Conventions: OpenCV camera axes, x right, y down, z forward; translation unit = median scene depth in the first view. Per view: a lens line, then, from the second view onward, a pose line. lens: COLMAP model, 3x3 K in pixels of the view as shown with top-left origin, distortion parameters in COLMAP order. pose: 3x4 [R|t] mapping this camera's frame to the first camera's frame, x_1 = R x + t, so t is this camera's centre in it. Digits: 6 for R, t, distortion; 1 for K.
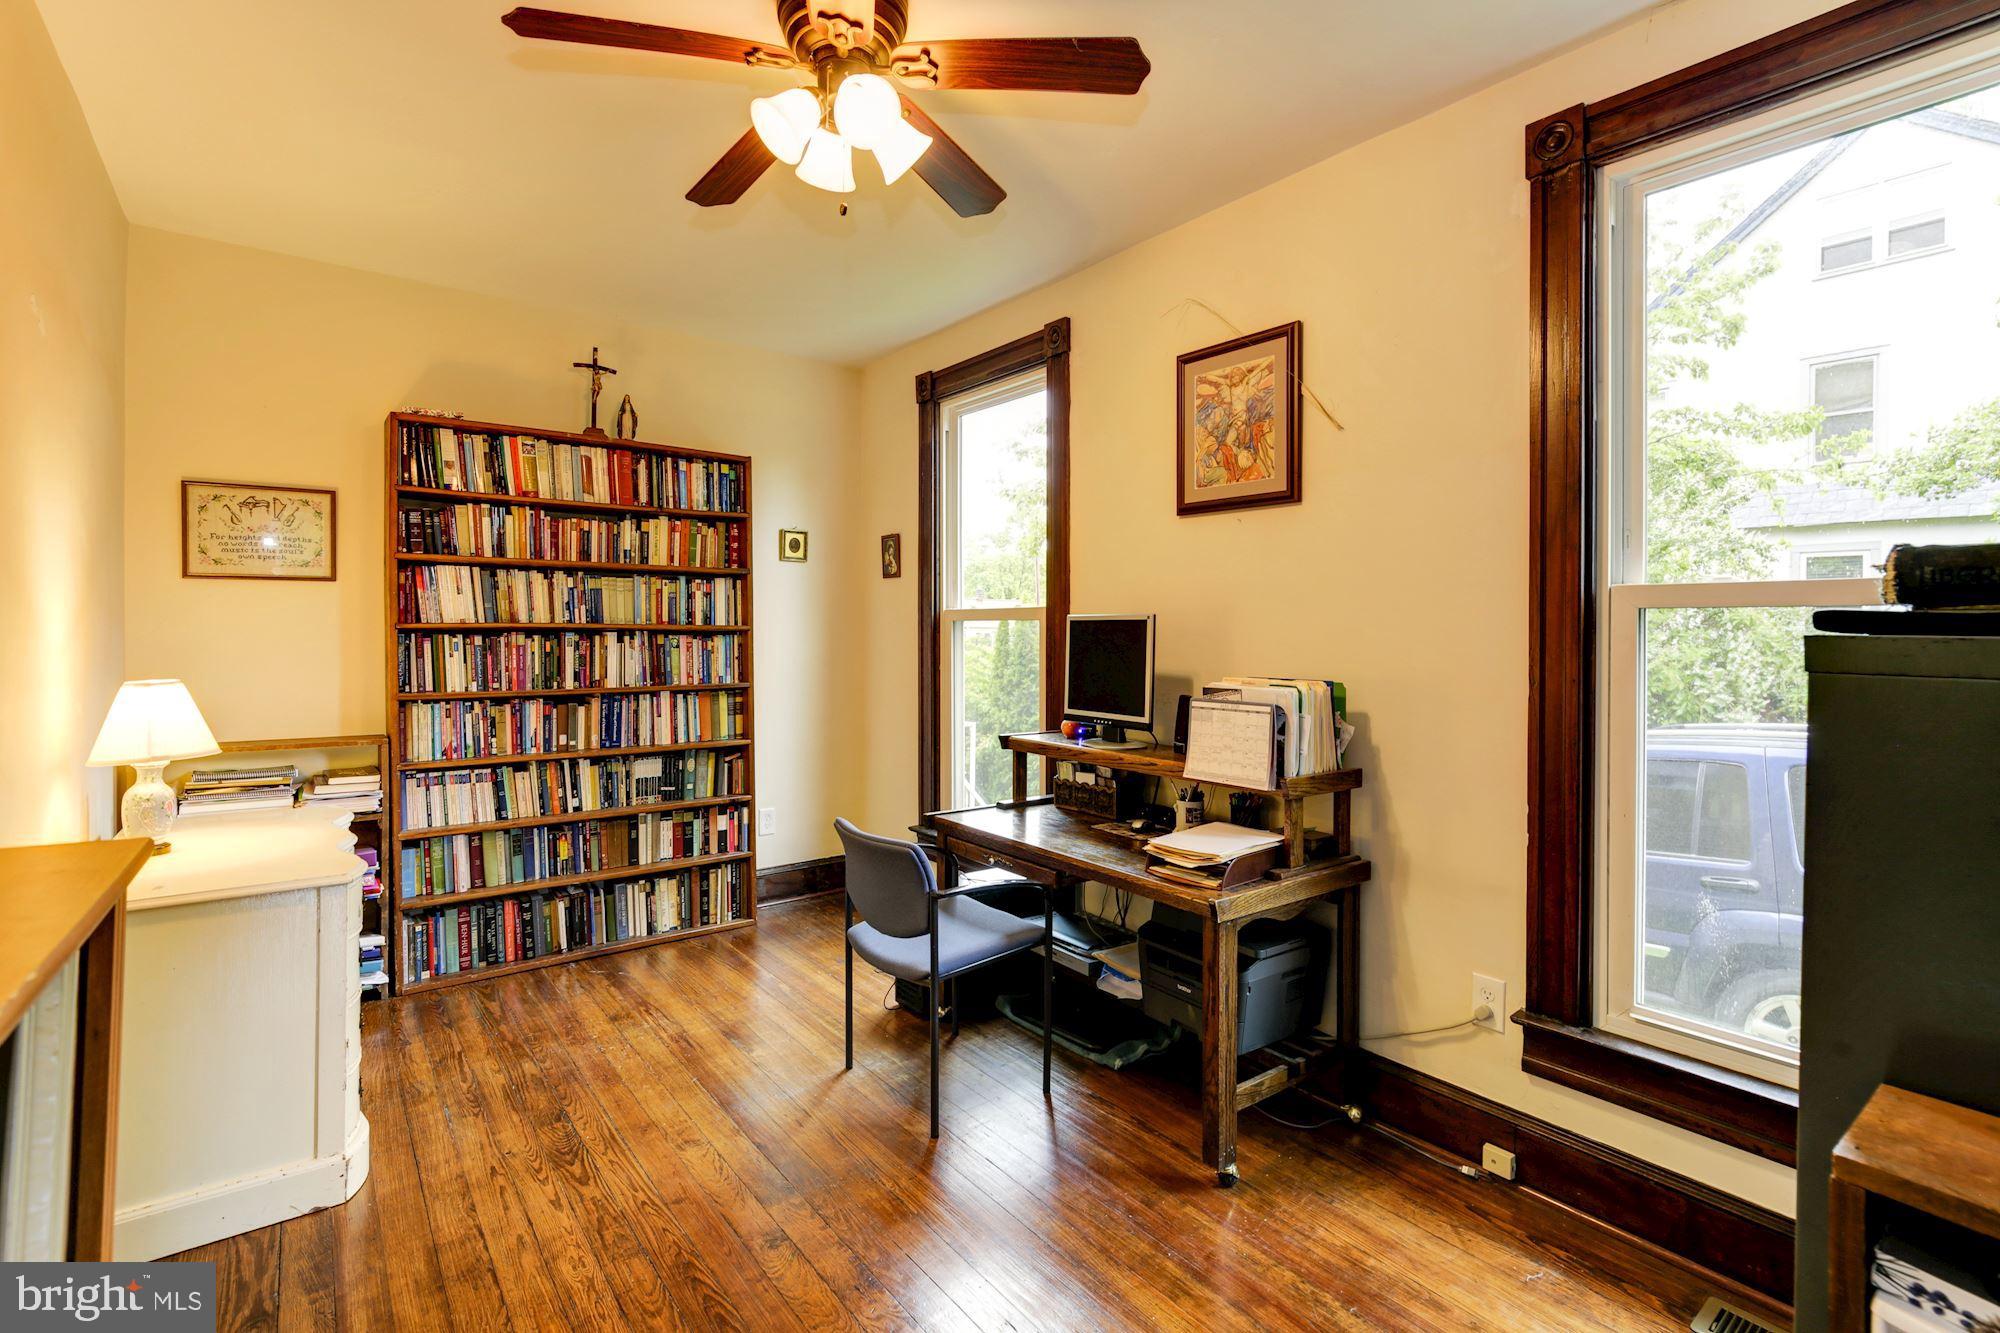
lens RADIAL K [[910.4, 0, 991.9], [0, 910.4, 633.6], [0, 0, 1]] dist [-0.013372, 0.003089]
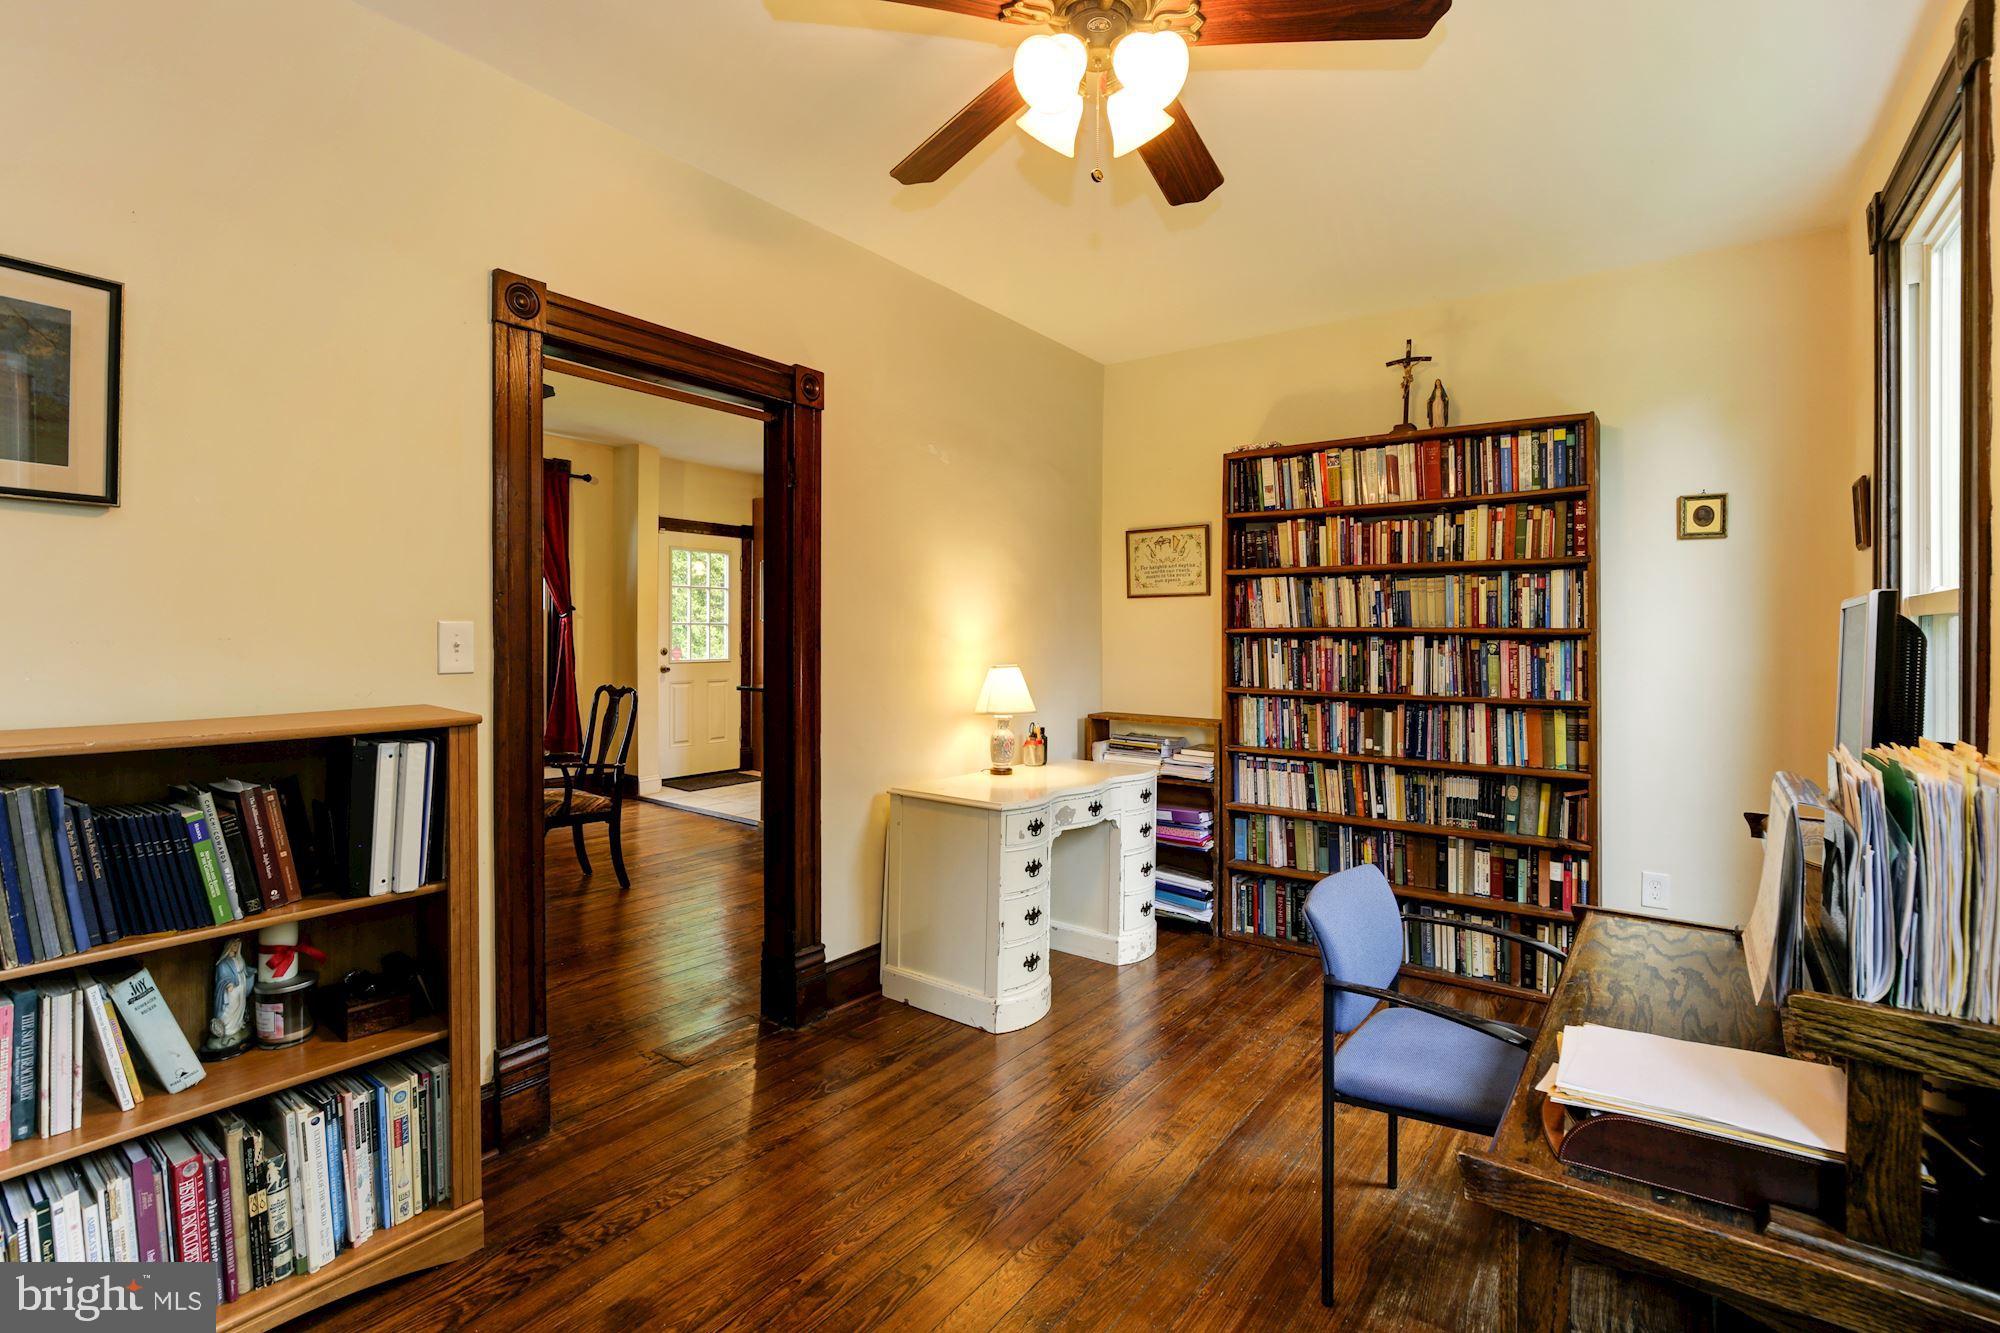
lens RADIAL K [[910.4, 0, 1027.8], [0, 910.4, 635.0], [0, 0, 1]] dist [-0.013372, 0.003089]
pose [[0.298150, -0.000169, -0.954519, 0.374103], [-0.004918, 0.999986, -0.001713, 0.000865], [0.954506, 0.005205, 0.298145, 0.344958]]
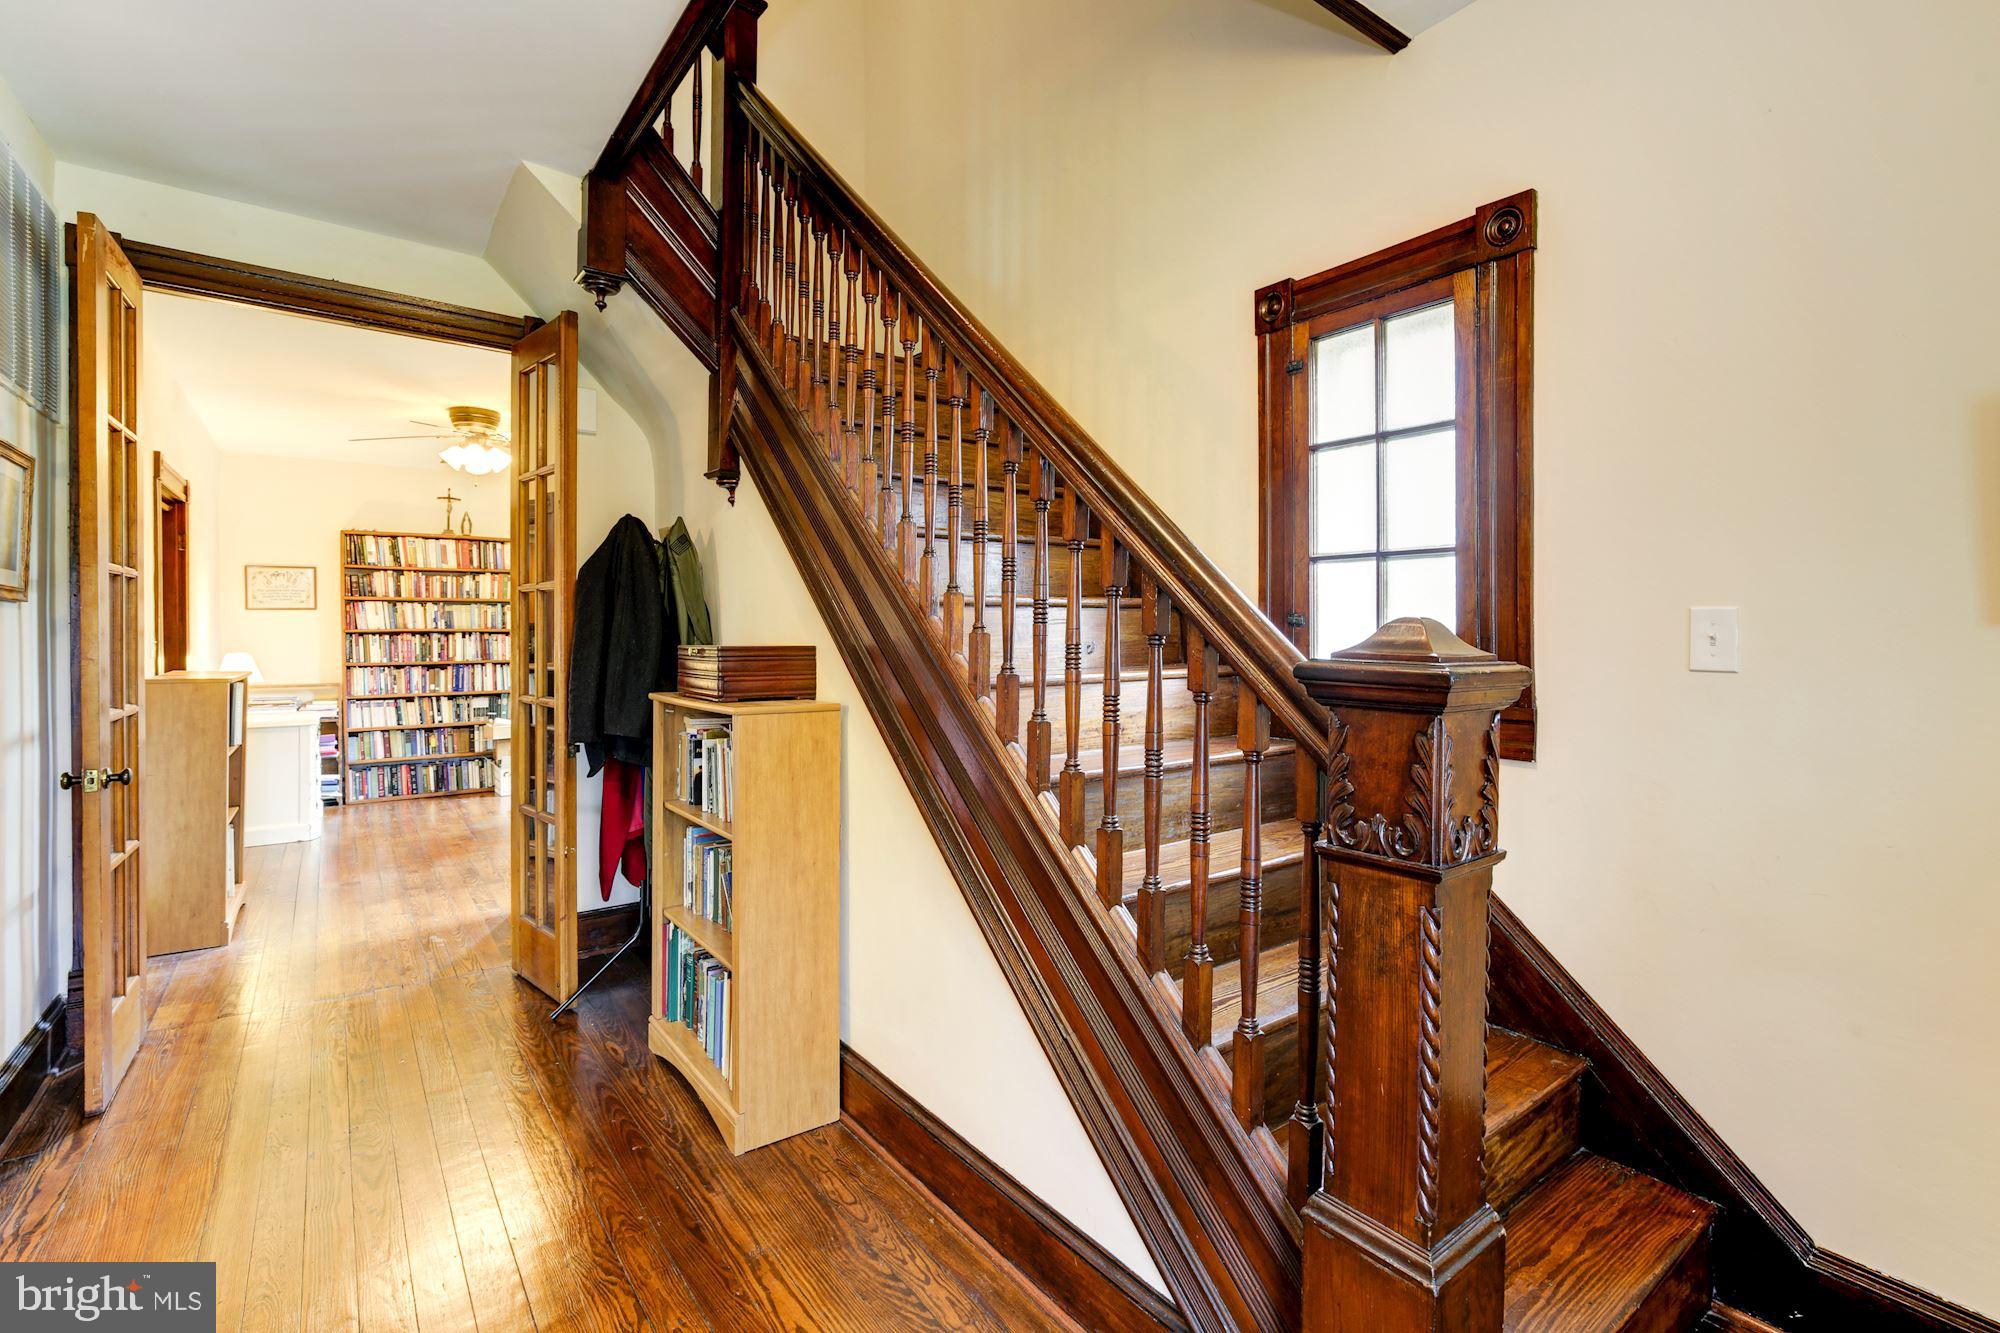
lens RADIAL K [[910.4, 0, 1011.2], [0, 910.4, 636.0], [0, 0, 1]] dist [-0.013372, 0.003089]
pose [[0.999936, -0.006618, 0.009146, 0.795522], [0.006571, 0.999965, 0.005173, 0.002595], [-0.009180, -0.005113, 0.999945, -1.021053]]
